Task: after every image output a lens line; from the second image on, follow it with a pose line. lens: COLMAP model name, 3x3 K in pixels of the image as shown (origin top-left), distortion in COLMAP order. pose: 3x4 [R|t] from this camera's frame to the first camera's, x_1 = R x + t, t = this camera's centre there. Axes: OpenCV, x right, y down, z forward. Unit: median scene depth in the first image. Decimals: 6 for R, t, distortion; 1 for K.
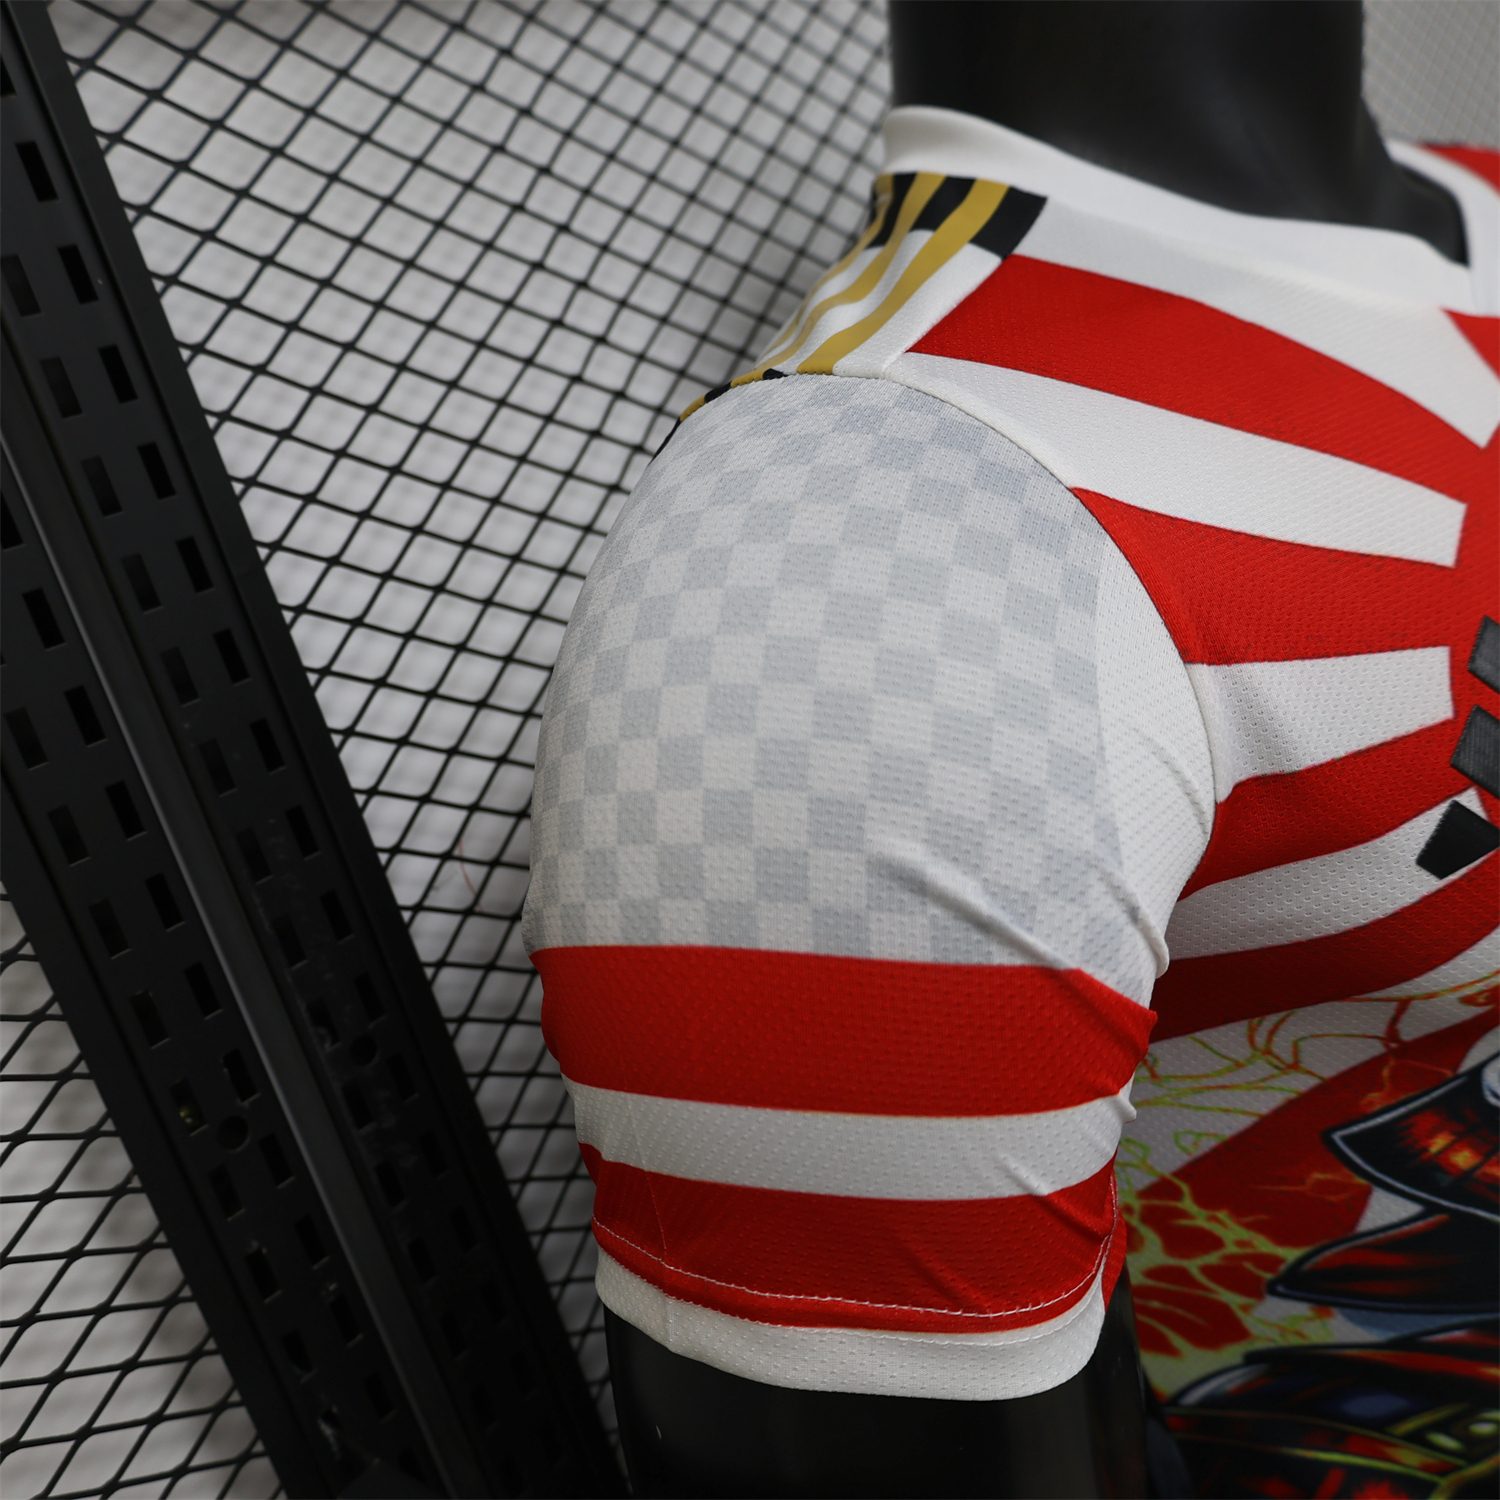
lens RADIAL K [[1566.3, 0, 752.0], [0, 1566.3, 730.6], [0, 0, 1]] dist [-0.001960, -0.014354]
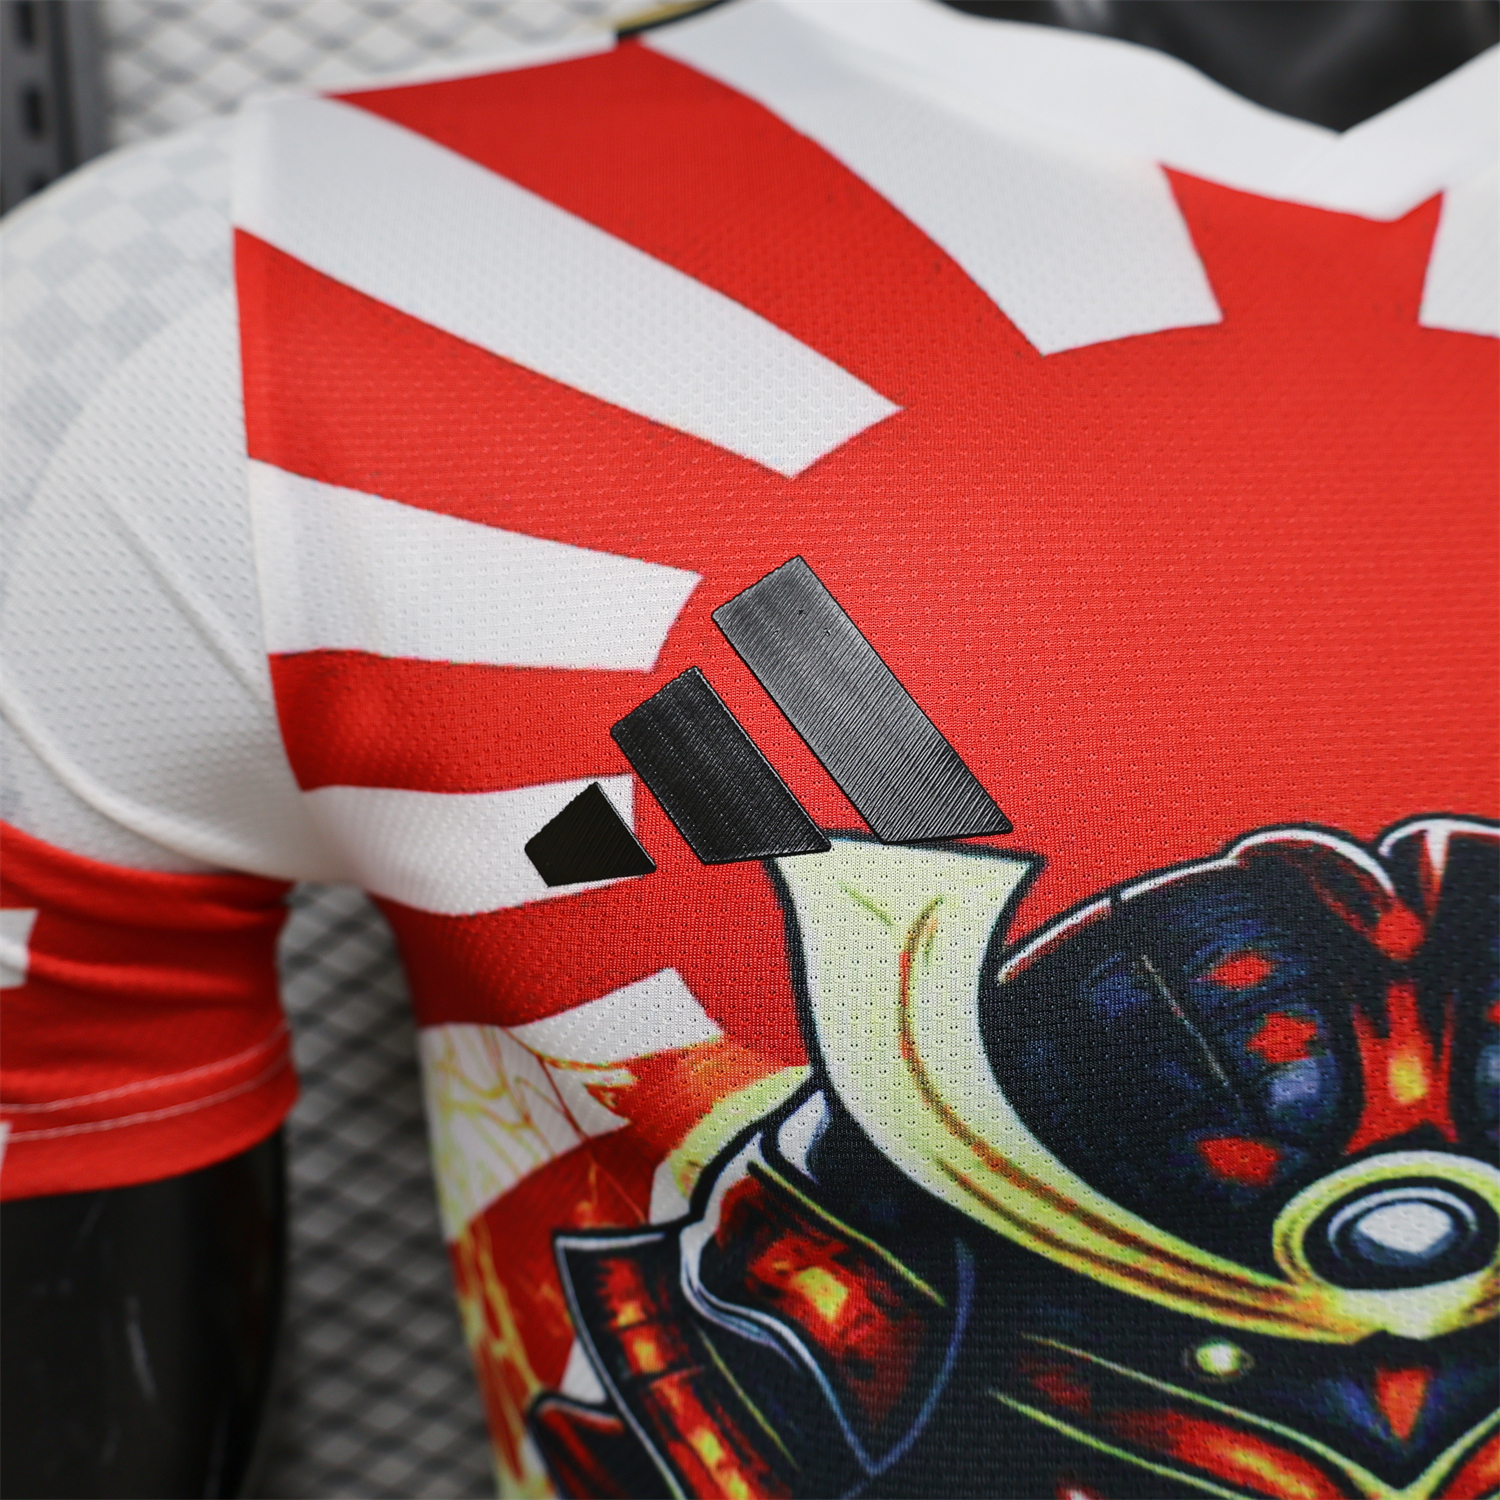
lens RADIAL K [[1566.3, 0, 752.0], [0, 1566.3, 730.6], [0, 0, 1]] dist [-0.001960, -0.014354]
pose [[0.767645, 0.296084, -0.568379, 0.845298], [-0.324594, 0.944337, 0.053539, -0.033439], [0.552594, 0.143393, 0.821023, 0.459102]]
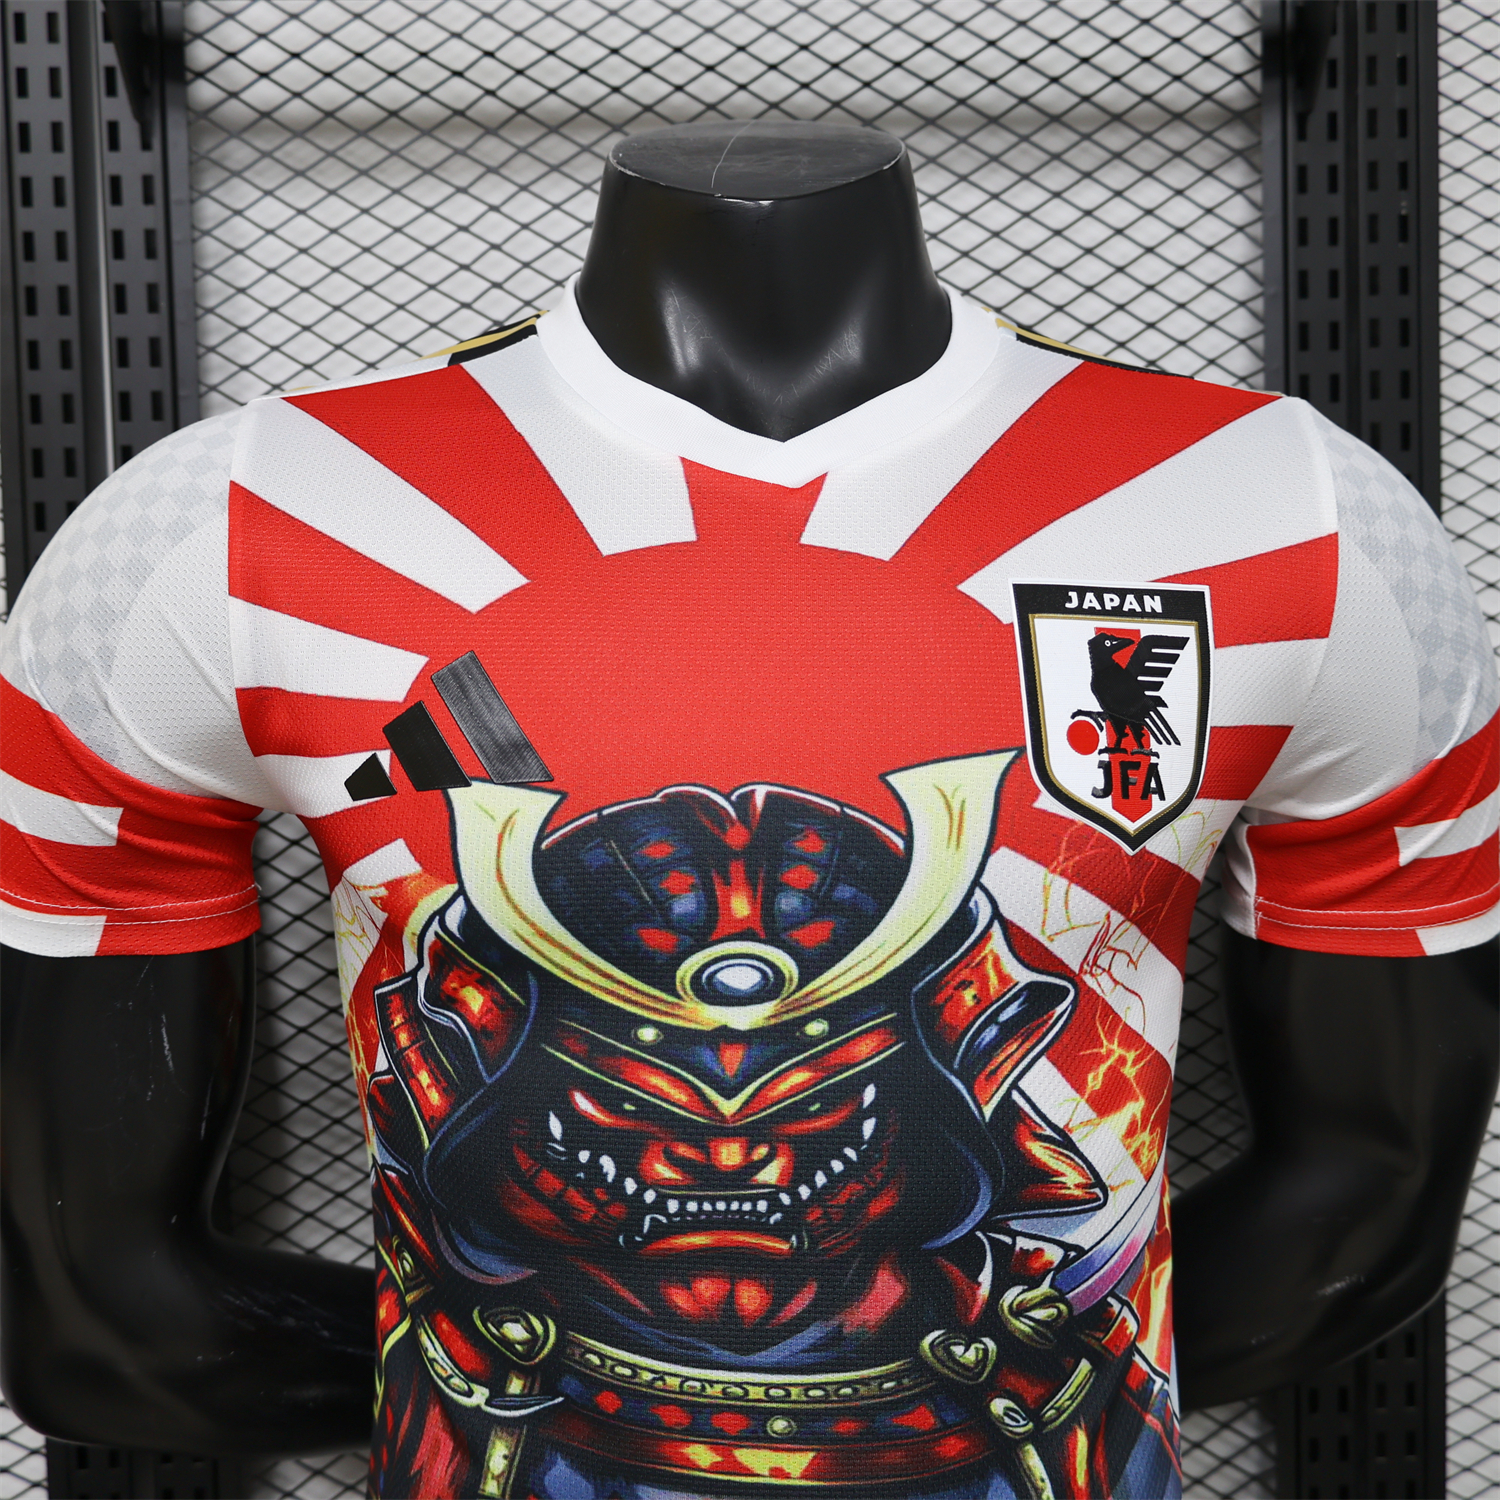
lens RADIAL K [[1628.3, 0, 750.0], [0, 1628.3, 750.0], [0, 0, 1]] dist [0.007735, 0.006886]
pose [[0.700832, 0.312129, -0.641413, 1.600981], [-0.353284, 0.933039, 0.068031, -0.177287], [0.619698, 0.178922, 0.764174, 0.054961]]
